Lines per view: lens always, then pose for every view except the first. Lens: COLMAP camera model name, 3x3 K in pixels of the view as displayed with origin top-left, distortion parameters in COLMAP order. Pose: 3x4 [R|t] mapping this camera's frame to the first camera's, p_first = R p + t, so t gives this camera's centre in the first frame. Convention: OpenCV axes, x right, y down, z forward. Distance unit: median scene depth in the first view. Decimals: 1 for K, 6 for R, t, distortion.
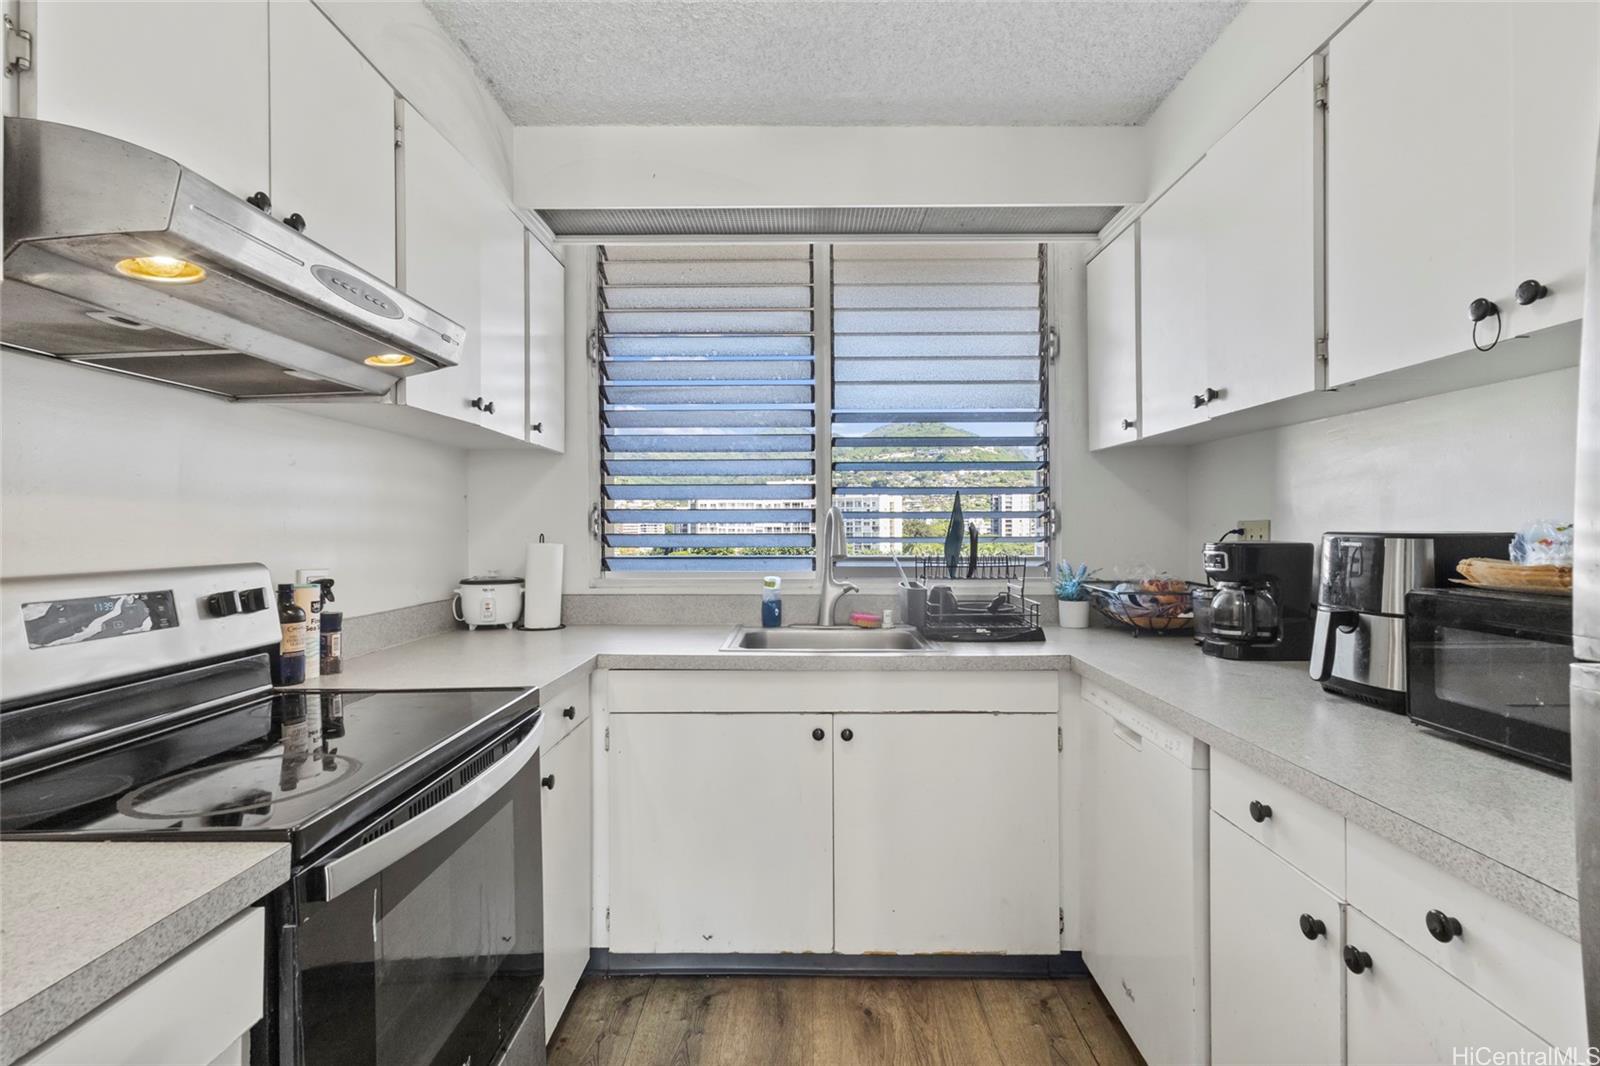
lens RADIAL K [[754.6, 0, 799.1], [0, 754.6, 531.8], [0, 0, 1]] dist [0.001530, 0.002198]
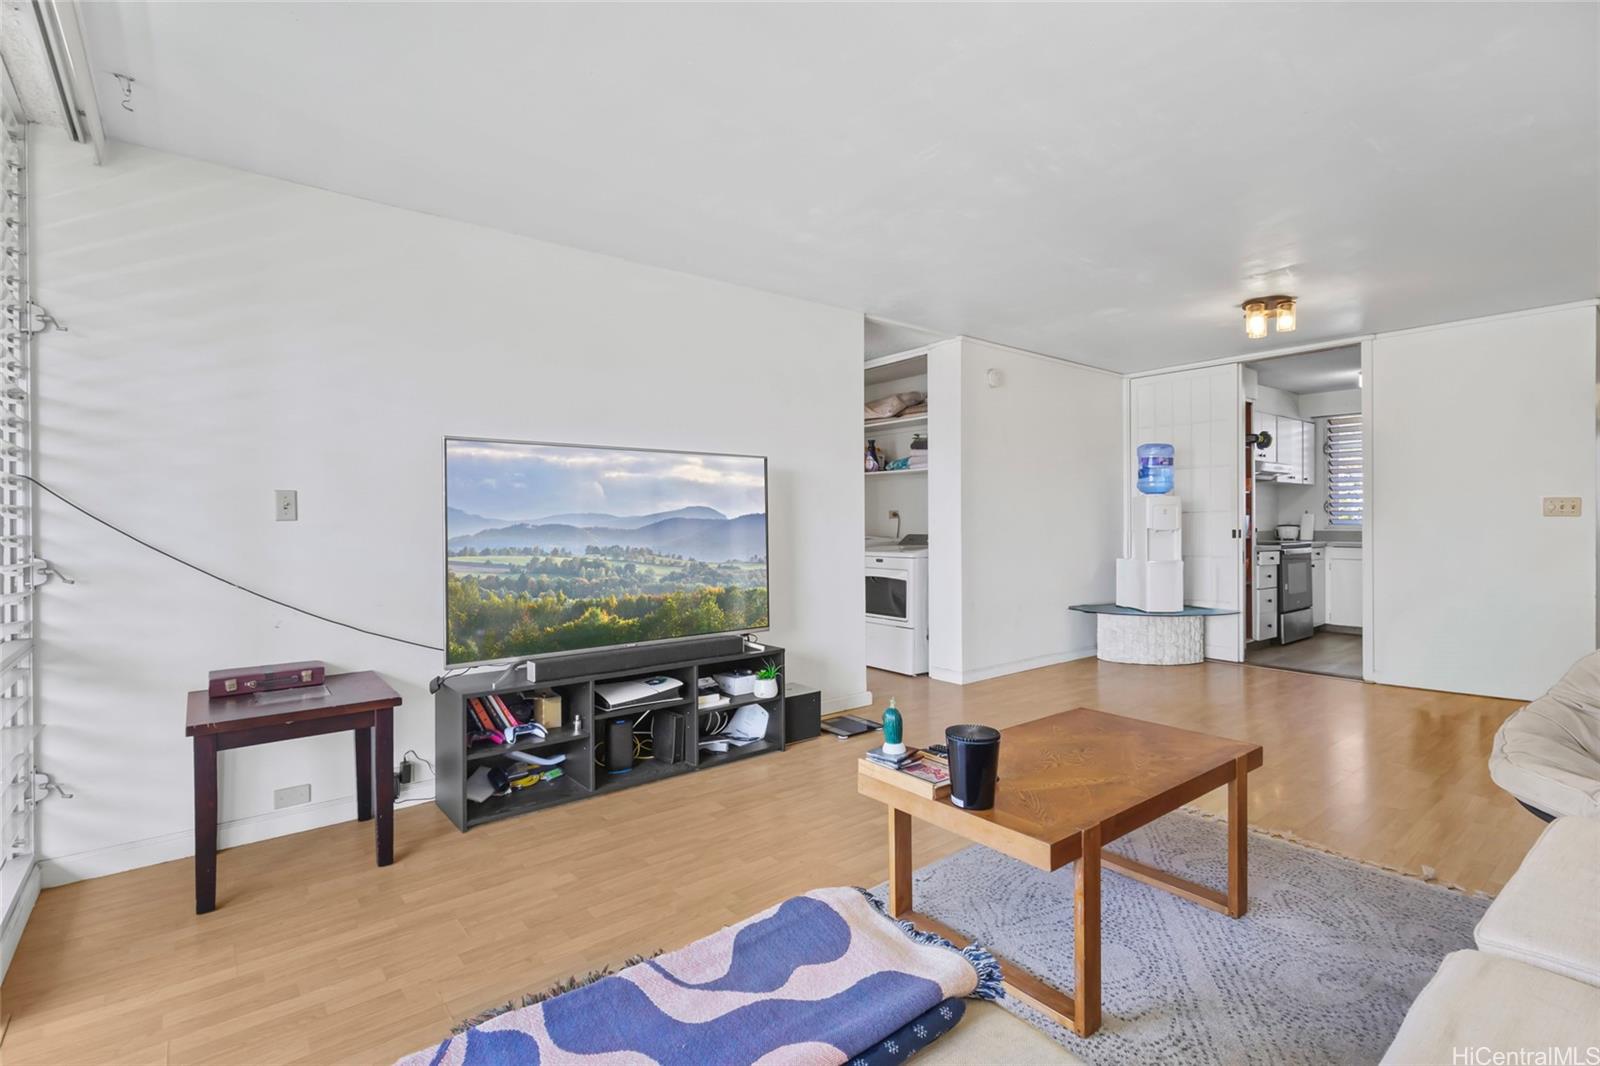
lens RADIAL K [[754.6, 0, 798.6], [0, 754.6, 525.7], [0, 0, 1]] dist [0.001530, 0.002198]
pose [[0.638965, 0.004320, -0.769224, 0.730576], [0.000269, 0.999983, 0.005839, 0.046650], [0.769236, -0.003937, 0.638953, -2.646767]]
